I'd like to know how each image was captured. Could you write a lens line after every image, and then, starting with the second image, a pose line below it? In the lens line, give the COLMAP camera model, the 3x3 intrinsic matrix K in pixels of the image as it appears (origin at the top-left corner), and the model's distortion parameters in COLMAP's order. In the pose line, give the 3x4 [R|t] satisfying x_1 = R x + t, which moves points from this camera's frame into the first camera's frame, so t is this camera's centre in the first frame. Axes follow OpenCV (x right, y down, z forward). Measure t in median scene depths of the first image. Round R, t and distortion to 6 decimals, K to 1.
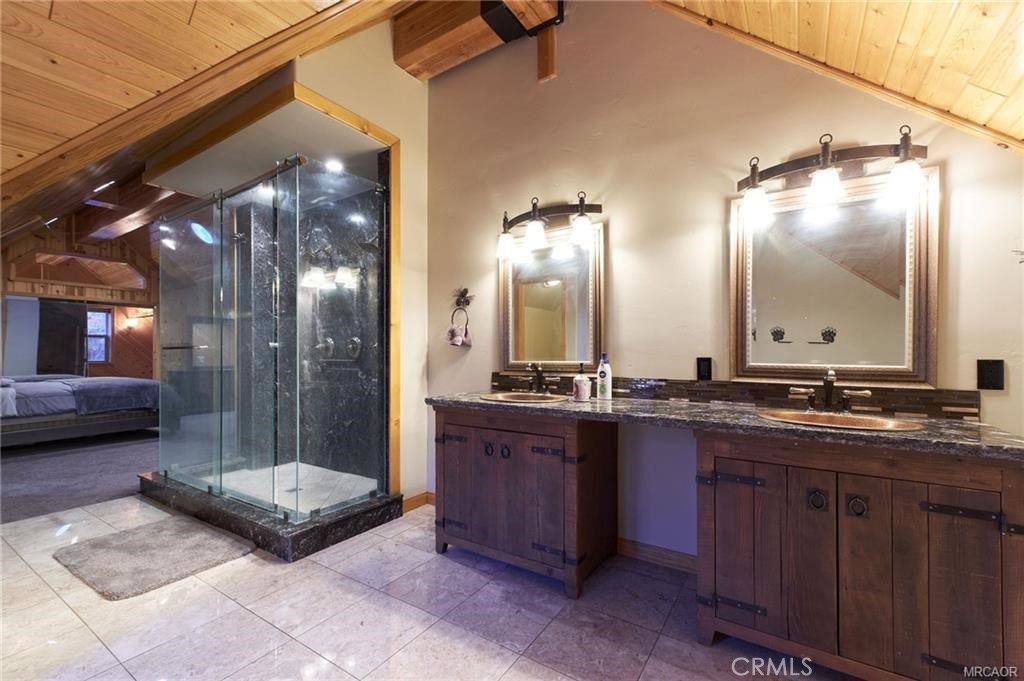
lens RADIAL K [[426.5, 0, 514.3], [0, 426.5, 348.5], [0, 0, 1]] dist [0.008729, 0.000919]
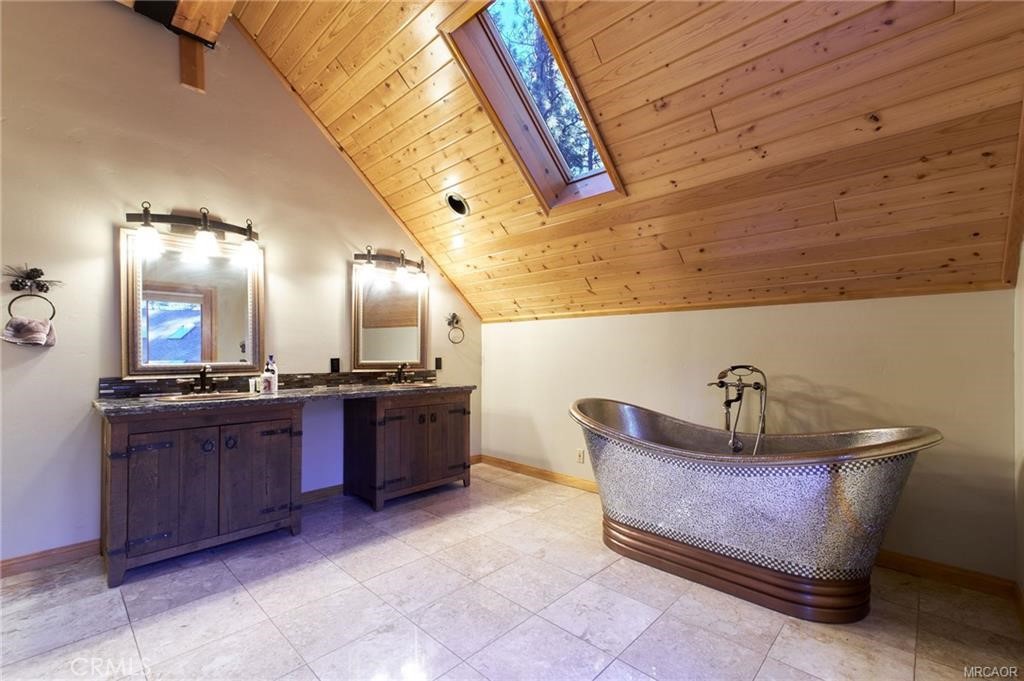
lens RADIAL K [[443.5, 0, 513.4], [0, 443.5, 349.5], [0, 0, 1]] dist [0.004222, 0.000269]
pose [[0.191378, 0.012207, 0.981440, -1.032331], [-0.010382, 0.999892, -0.010412, -0.000118], [-0.981461, -0.008196, 0.191484, 0.046685]]
